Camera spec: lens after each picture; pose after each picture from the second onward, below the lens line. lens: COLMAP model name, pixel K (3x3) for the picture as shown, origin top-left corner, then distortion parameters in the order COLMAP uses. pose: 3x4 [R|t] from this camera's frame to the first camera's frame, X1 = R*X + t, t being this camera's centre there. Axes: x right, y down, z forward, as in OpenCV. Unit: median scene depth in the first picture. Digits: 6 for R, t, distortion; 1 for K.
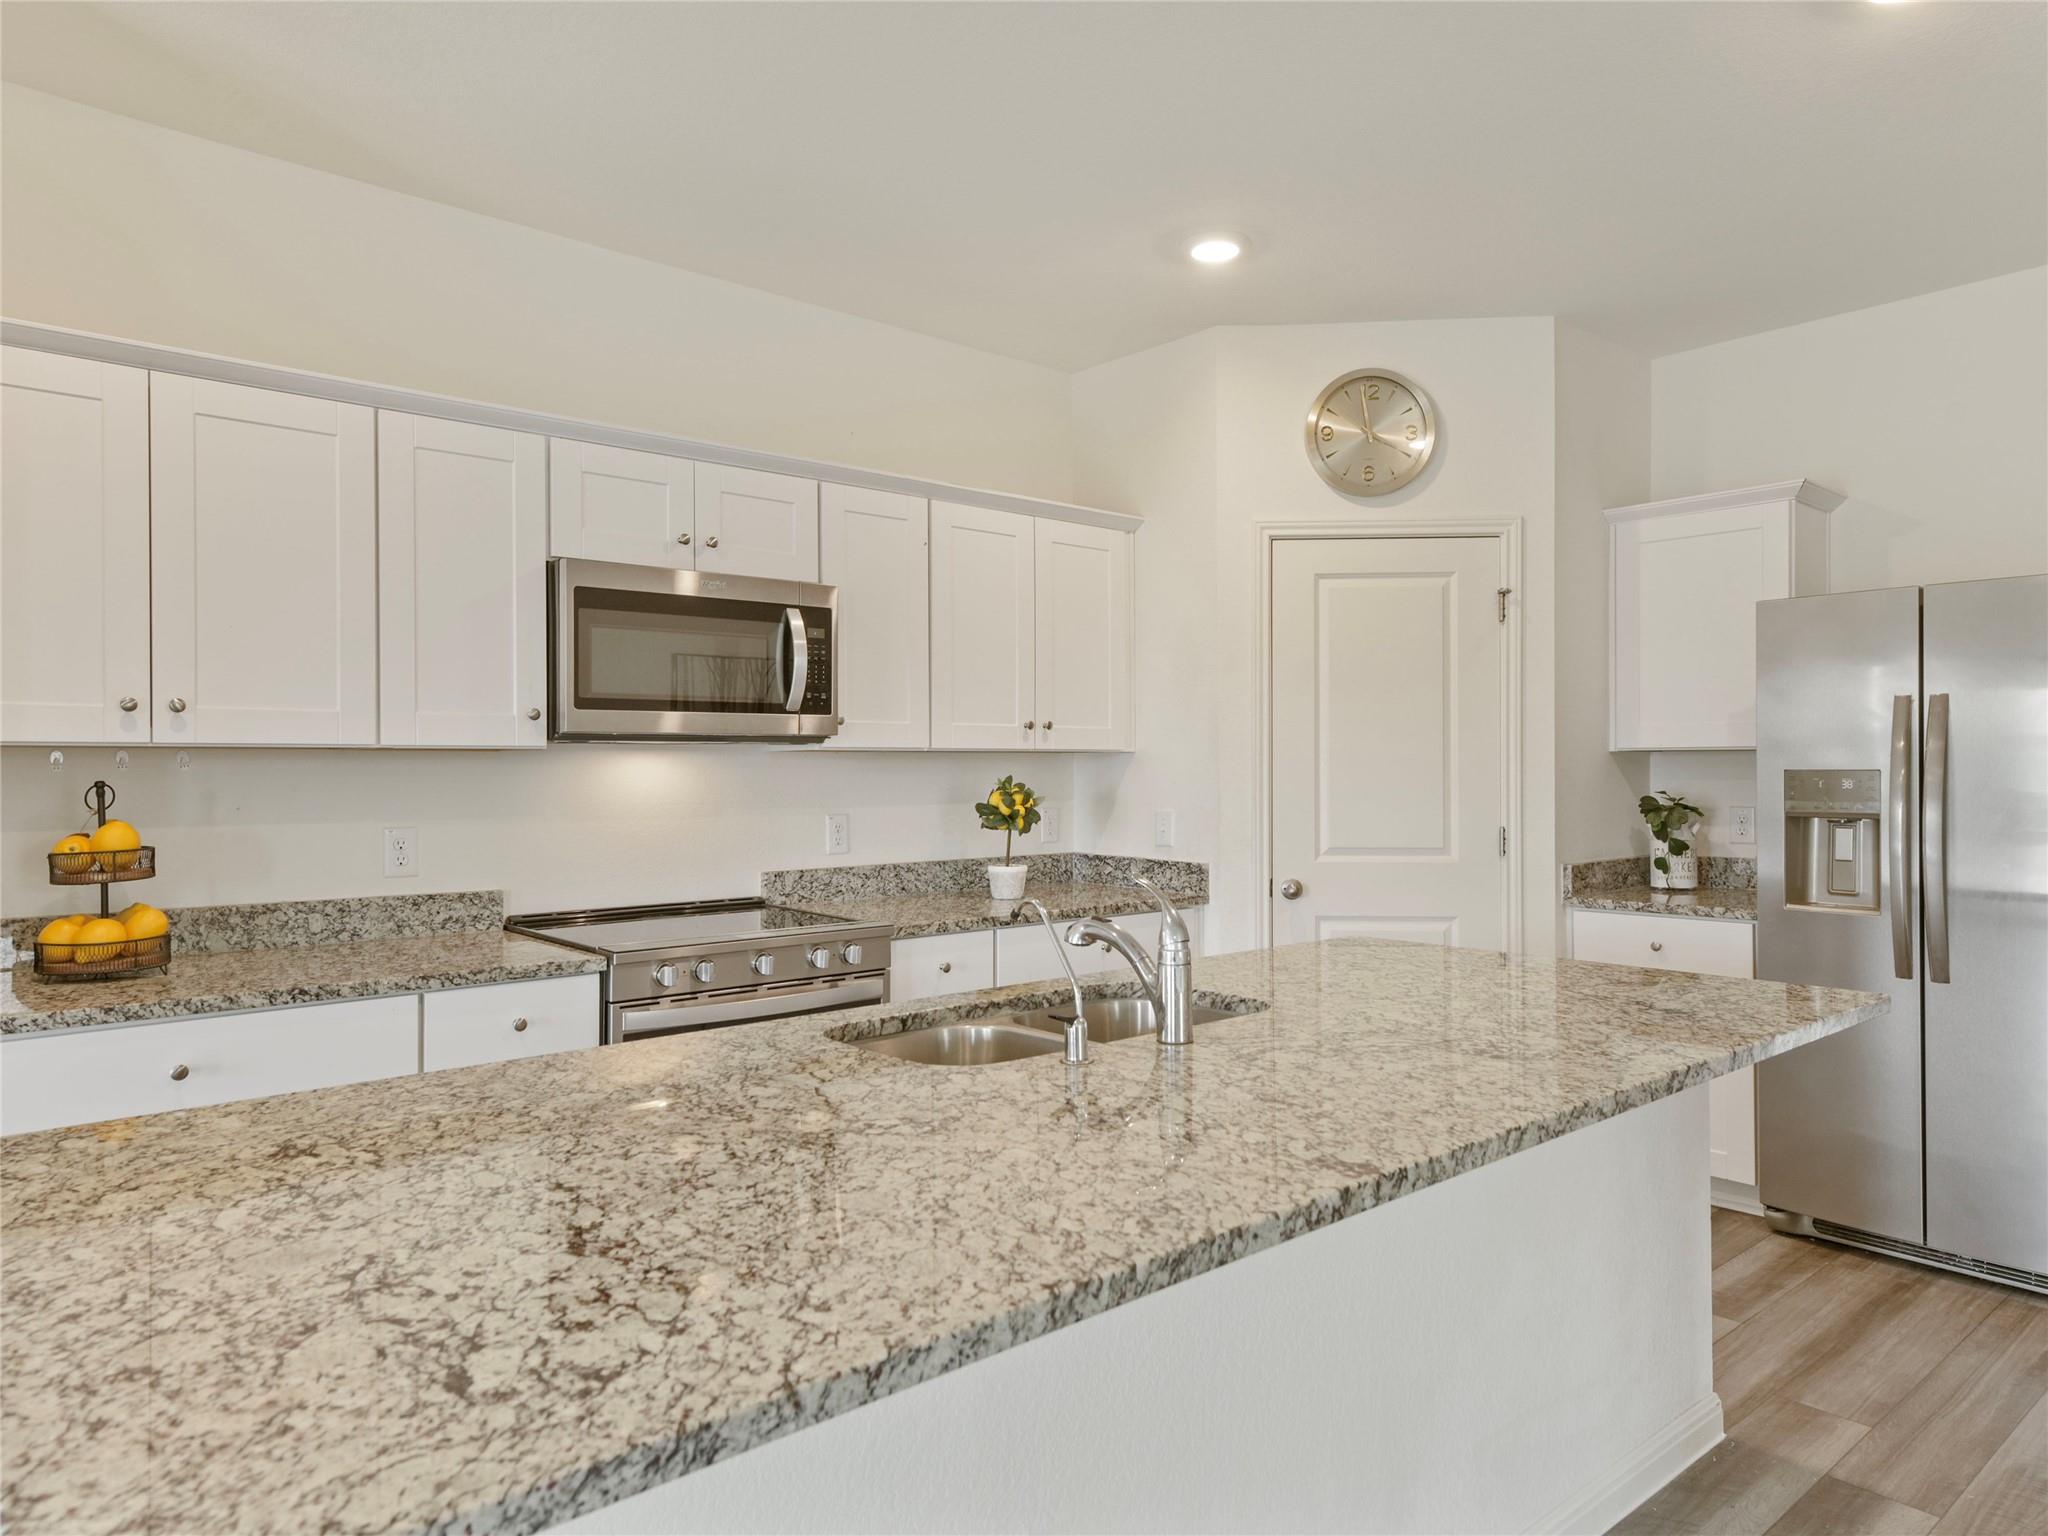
lens RADIAL K [[1102.3, 0, 1024.0], [0, 1102.3, 768.0], [0, 0, 1]] dist [0.001069, -0.000012]
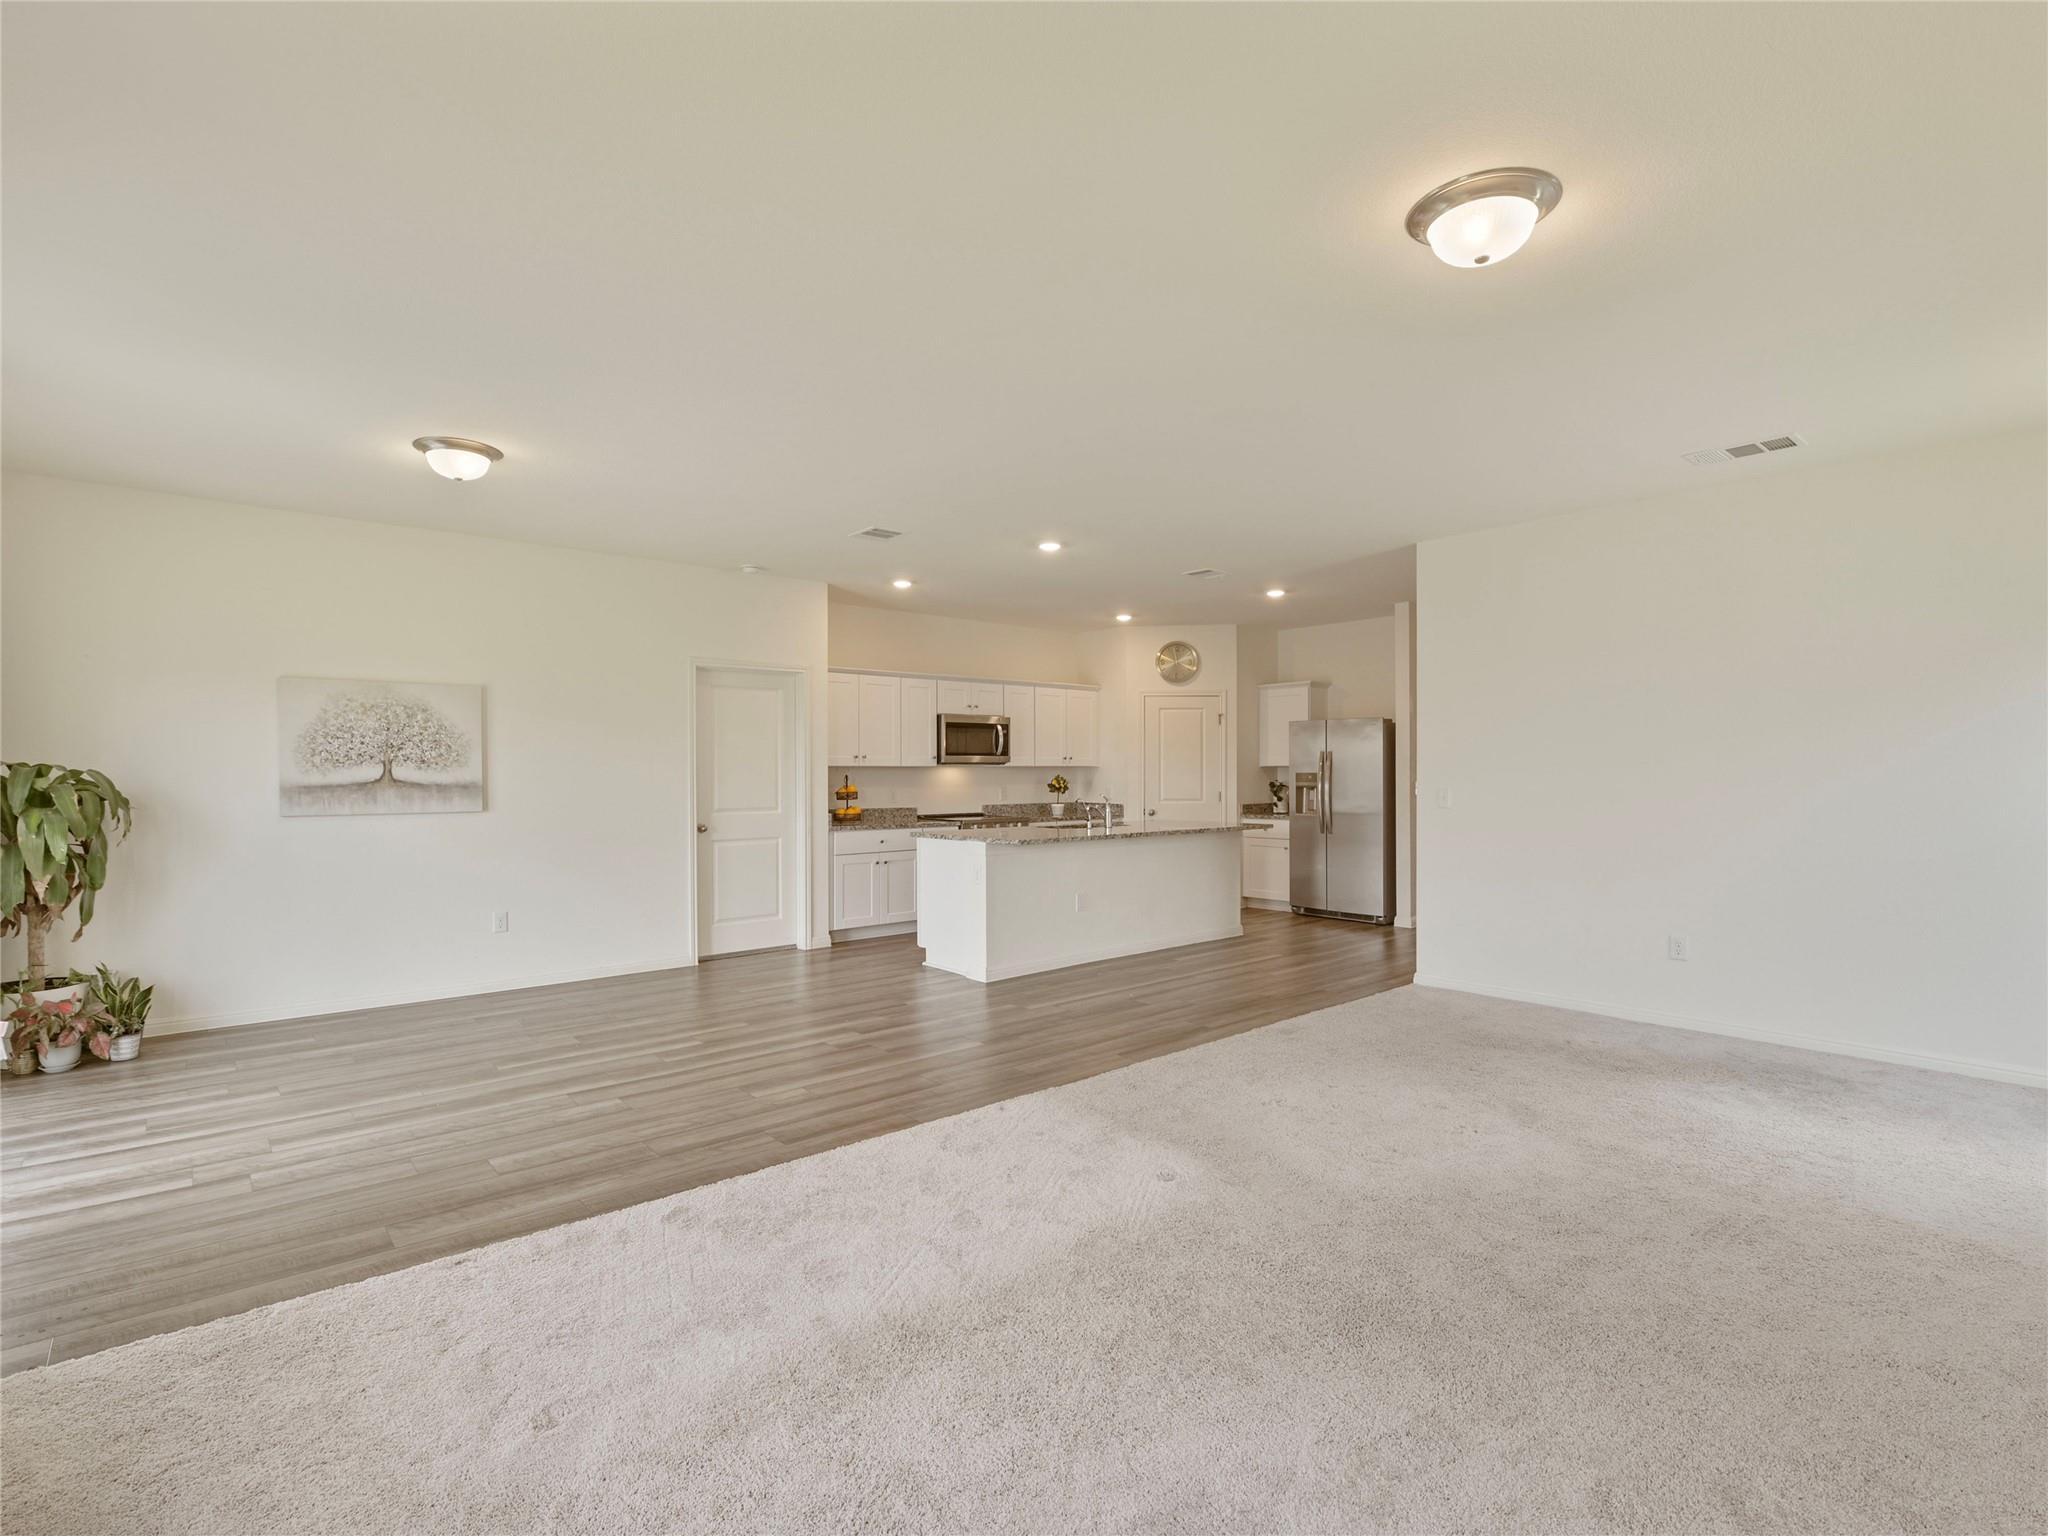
lens RADIAL K [[994.8, 0, 1024.0], [0, 994.8, 768.0], [0, 0, 1]] dist [-0.000917, -0.036302]
pose [[0.999599, 0.000498, 0.028303, -0.192553], [-0.000313, 0.999978, -0.006555, 0.006585], [-0.028306, 0.006544, 0.999578, -1.805808]]
